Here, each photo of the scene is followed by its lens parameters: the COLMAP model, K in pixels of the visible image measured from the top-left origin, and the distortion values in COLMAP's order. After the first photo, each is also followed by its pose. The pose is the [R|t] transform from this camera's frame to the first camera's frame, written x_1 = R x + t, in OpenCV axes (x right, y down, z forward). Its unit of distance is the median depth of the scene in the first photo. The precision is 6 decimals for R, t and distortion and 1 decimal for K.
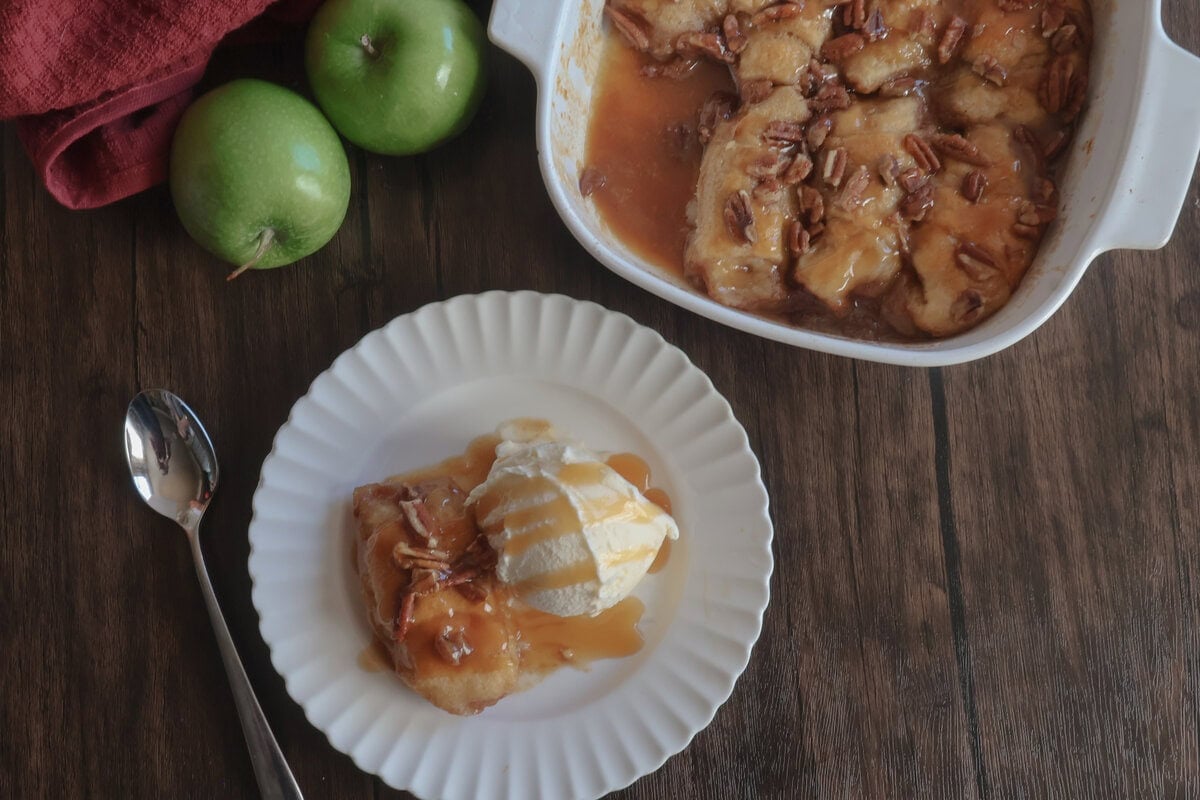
lens RADIAL K [[1489.3, 0, 598.1], [0, 1489.3, 397.7], [0, 0, 1]] dist [-0.002454, 0.000000]
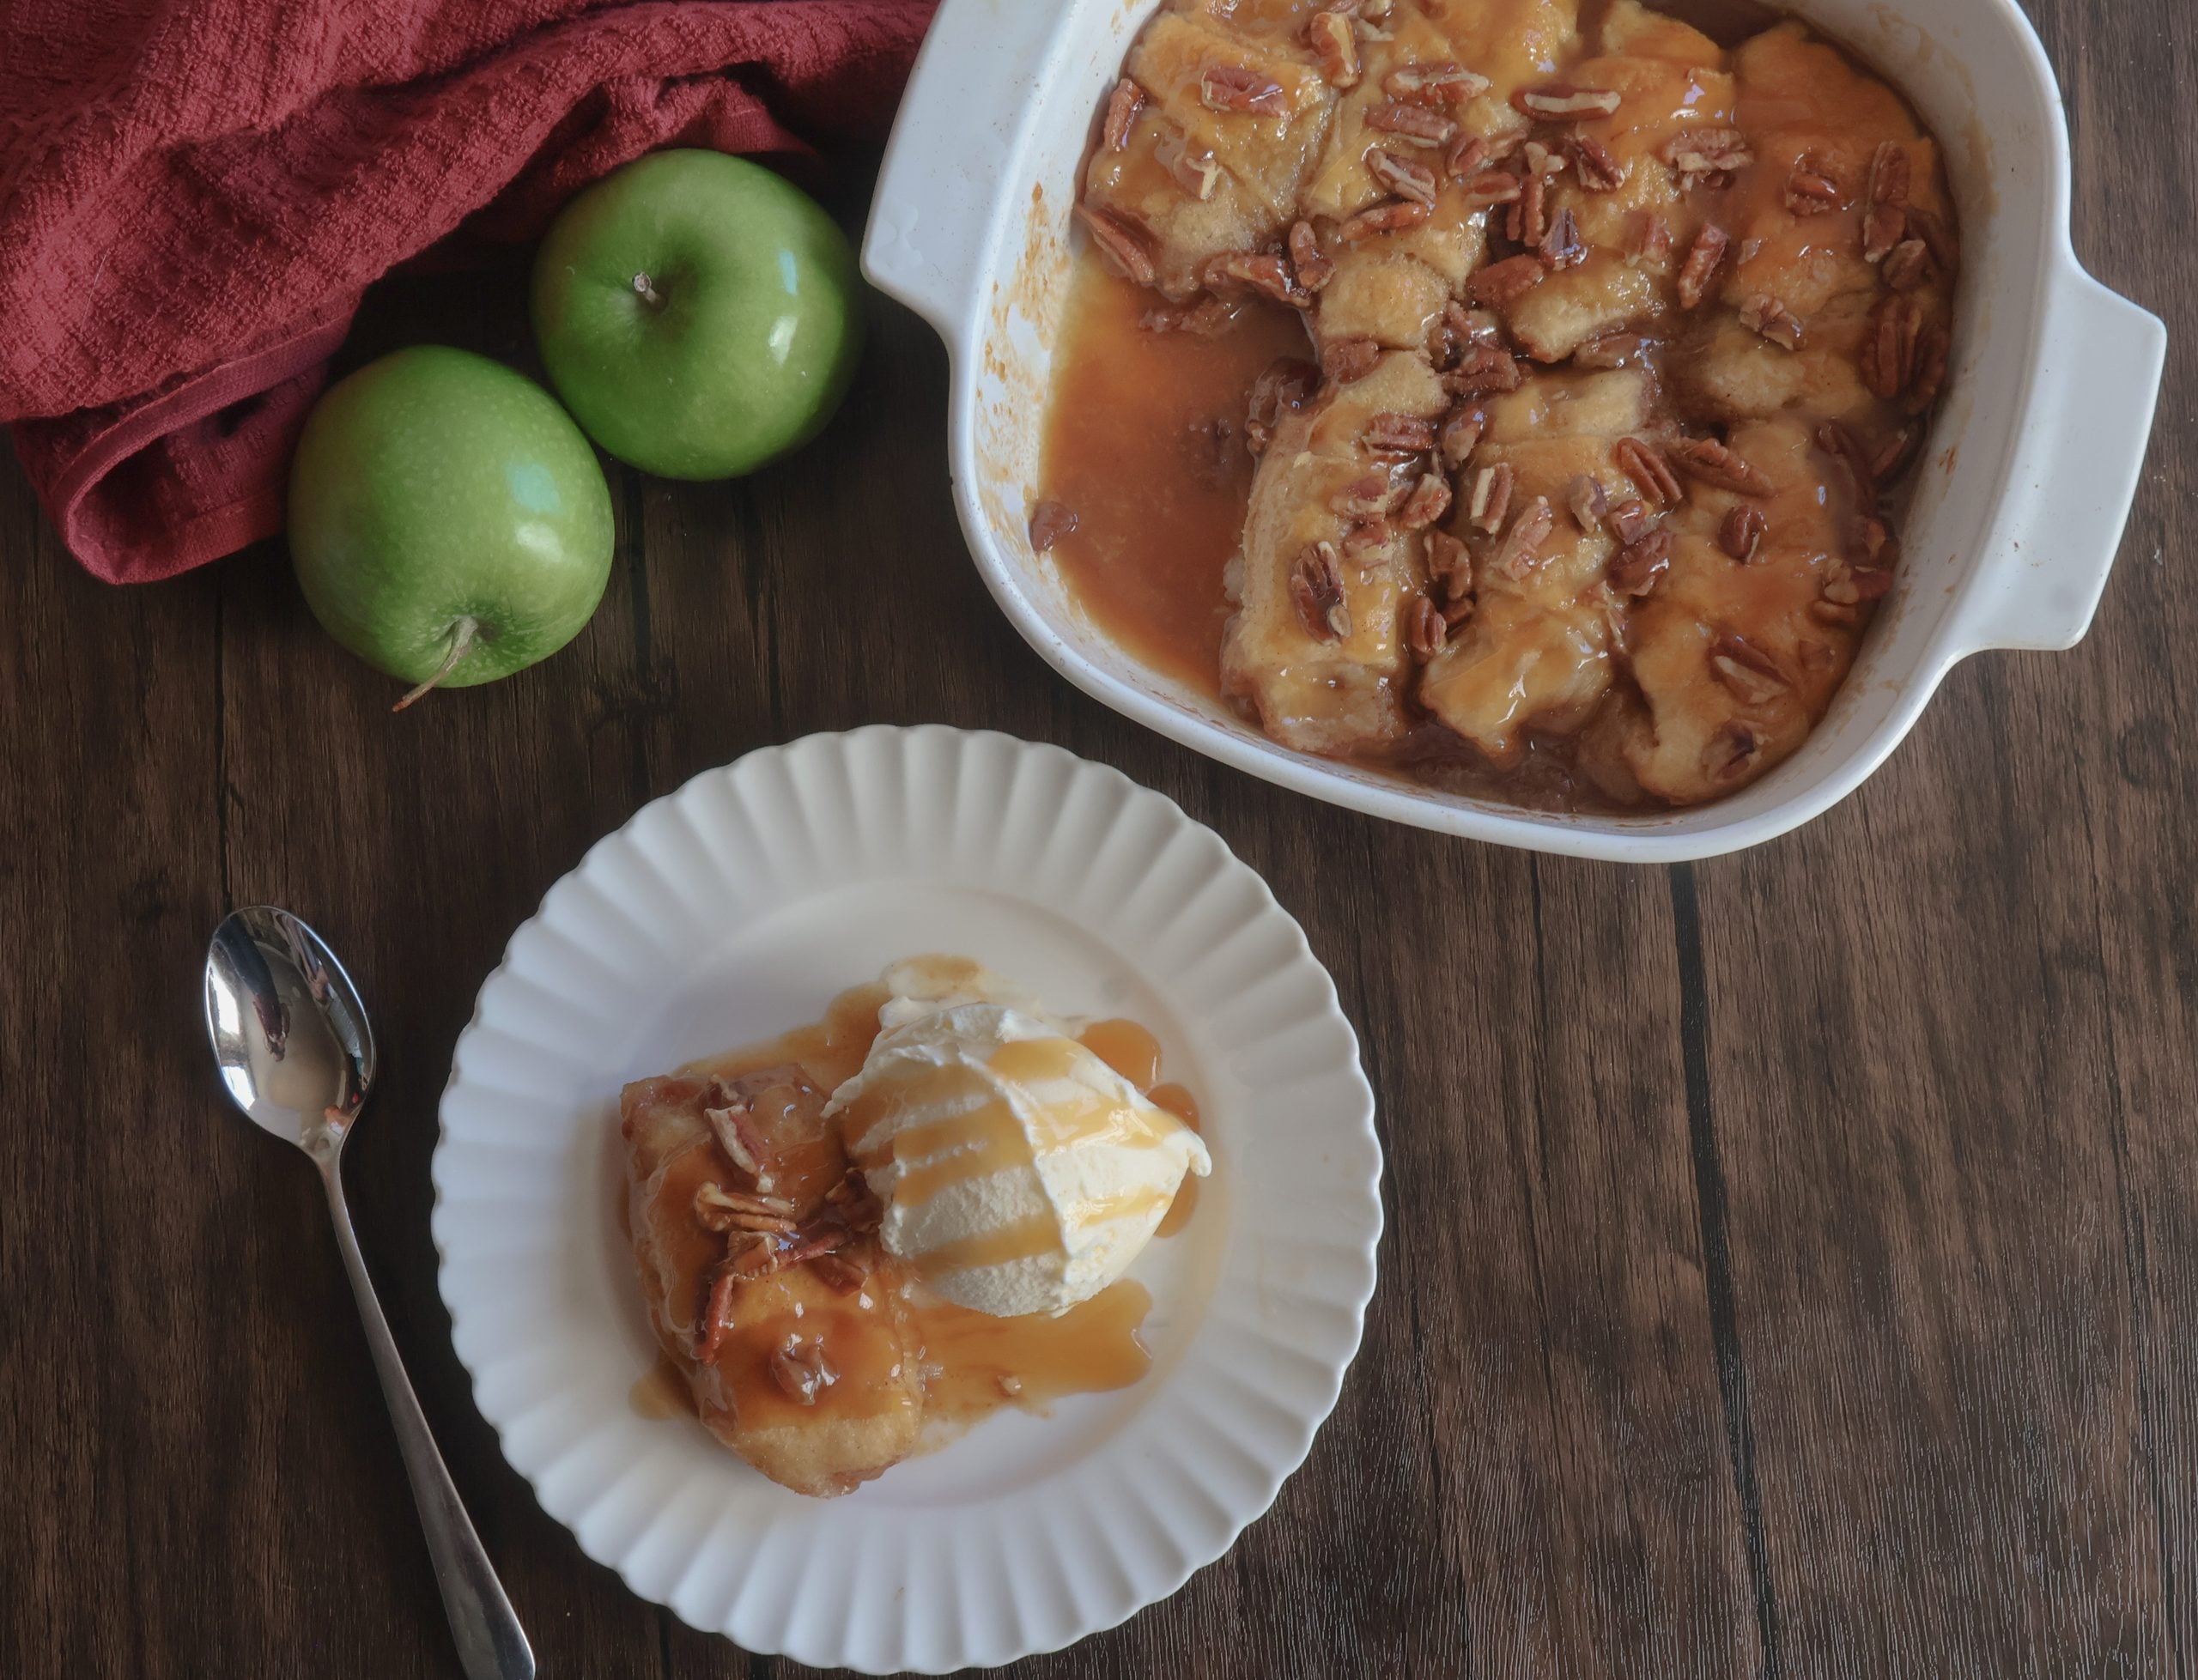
lens RADIAL K [[3143.5, 0, 1099.8], [0, 3143.5, 824.8], [0, 0, 1]] dist [-0.000234, 0.000000]
pose [[0.999981, -0.005066, -0.003538, 0.017379], [0.005024, 0.999919, -0.011702, -0.021048], [0.003597, 0.011684, 0.999925, -0.163716]]
